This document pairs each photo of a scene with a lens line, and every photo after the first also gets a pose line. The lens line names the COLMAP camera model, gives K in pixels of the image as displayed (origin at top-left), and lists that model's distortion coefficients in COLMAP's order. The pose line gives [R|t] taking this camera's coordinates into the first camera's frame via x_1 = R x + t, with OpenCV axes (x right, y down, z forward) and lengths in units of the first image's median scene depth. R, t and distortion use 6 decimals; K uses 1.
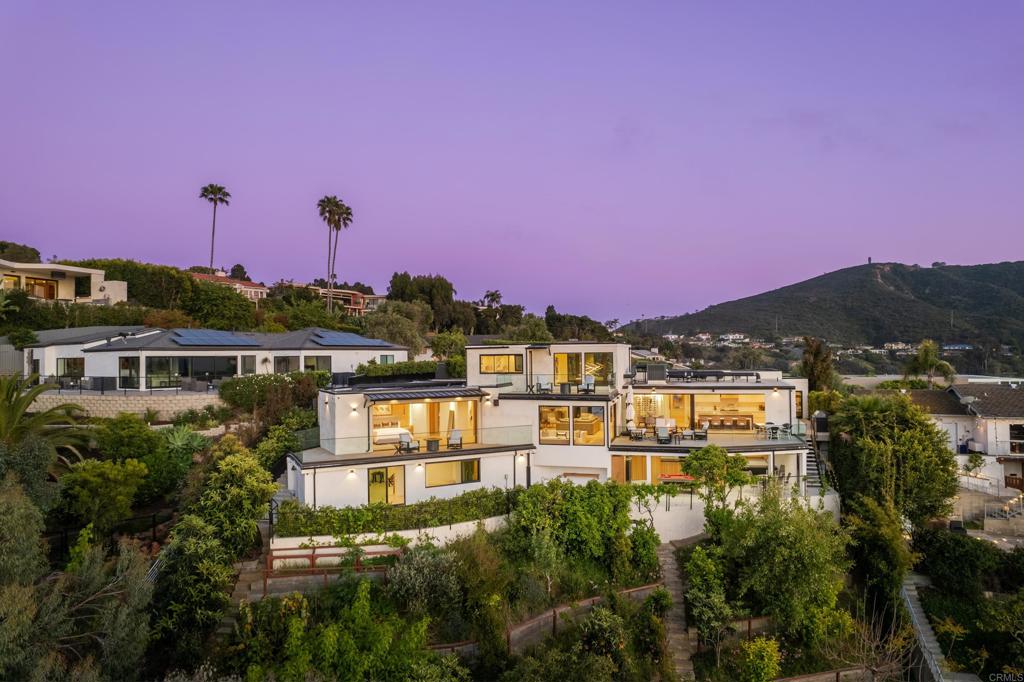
lens RADIAL K [[662.3, 0, 512.0], [0, 662.3, 341.0], [0, 0, 1]] dist [-0.087274, 0.075383]
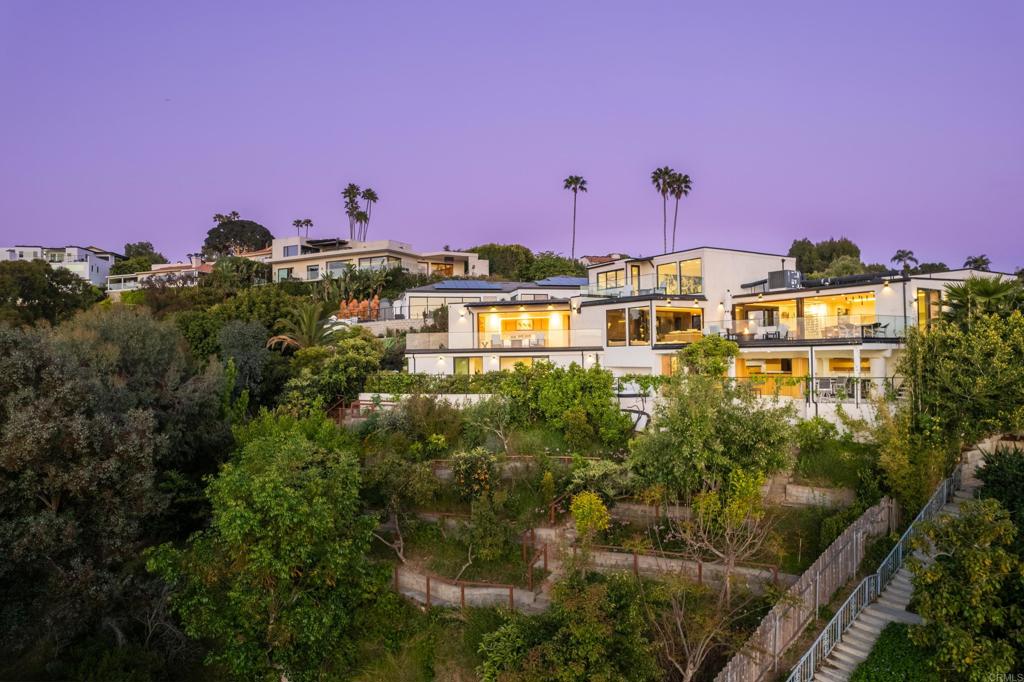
lens RADIAL K [[662.3, 0, 512.0], [0, 662.3, 341.0], [0, 0, 1]] dist [-0.087274, 0.075383]
pose [[0.729022, -0.016651, -0.684288, 0.591641], [0.018705, 0.999815, -0.004401, 0.134468], [0.684235, -0.009591, 0.729199, 0.110286]]
